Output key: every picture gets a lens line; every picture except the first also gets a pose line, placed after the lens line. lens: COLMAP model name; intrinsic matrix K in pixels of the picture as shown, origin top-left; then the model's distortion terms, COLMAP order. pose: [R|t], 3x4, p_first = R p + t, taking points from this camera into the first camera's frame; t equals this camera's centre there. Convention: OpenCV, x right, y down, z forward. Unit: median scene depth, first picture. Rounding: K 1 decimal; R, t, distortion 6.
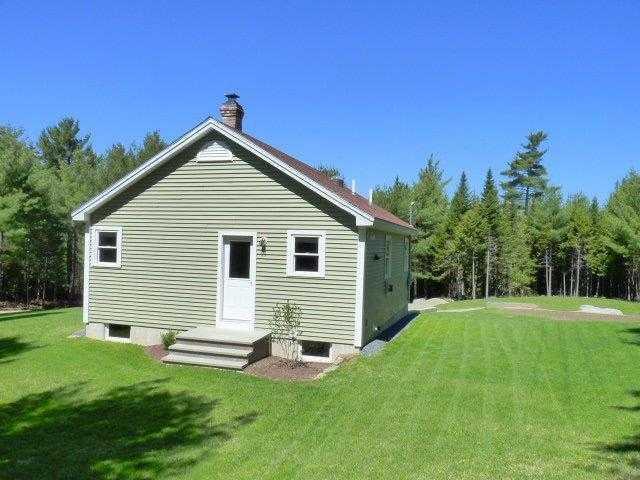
lens RADIAL K [[513.2, 0, 320.9], [0, 513.2, 239.0], [0, 0, 1]] dist [-0.019619, 0.003059]
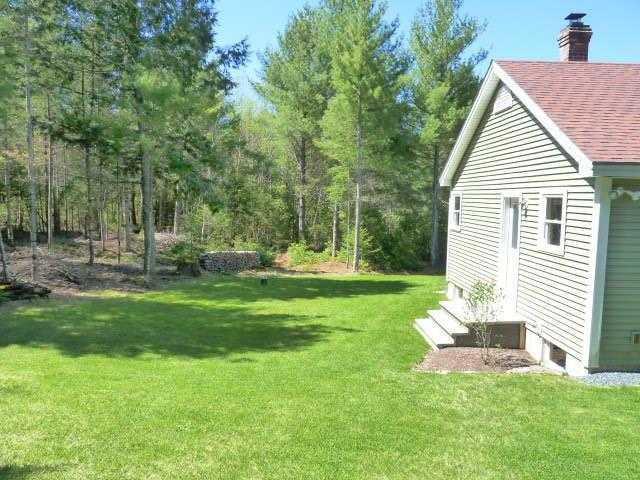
lens RADIAL K [[513.2, 0, 321.9], [0, 513.2, 240.2], [0, 0, 1]] dist [-0.019619, 0.003059]
pose [[0.310941, 0.060341, -0.948512, 0.515214], [-0.003382, 0.998047, 0.062384, 0.011679], [0.950423, -0.016190, 0.310538, 0.446952]]
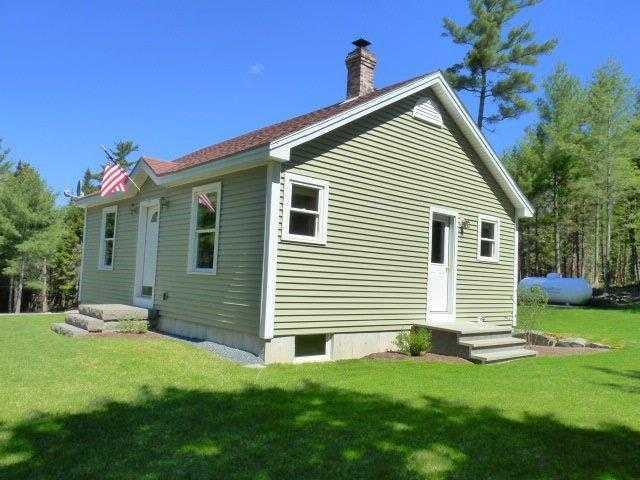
lens RADIAL K [[513.2, 0, 319.3], [0, 513.2, 241.5], [0, 0, 1]] dist [-0.019619, 0.003059]
pose [[0.537697, 0.058306, 0.841120, -0.989092], [-0.036898, 0.998278, -0.045612, 0.086159], [-0.842330, -0.006510, 0.538922, 0.695826]]
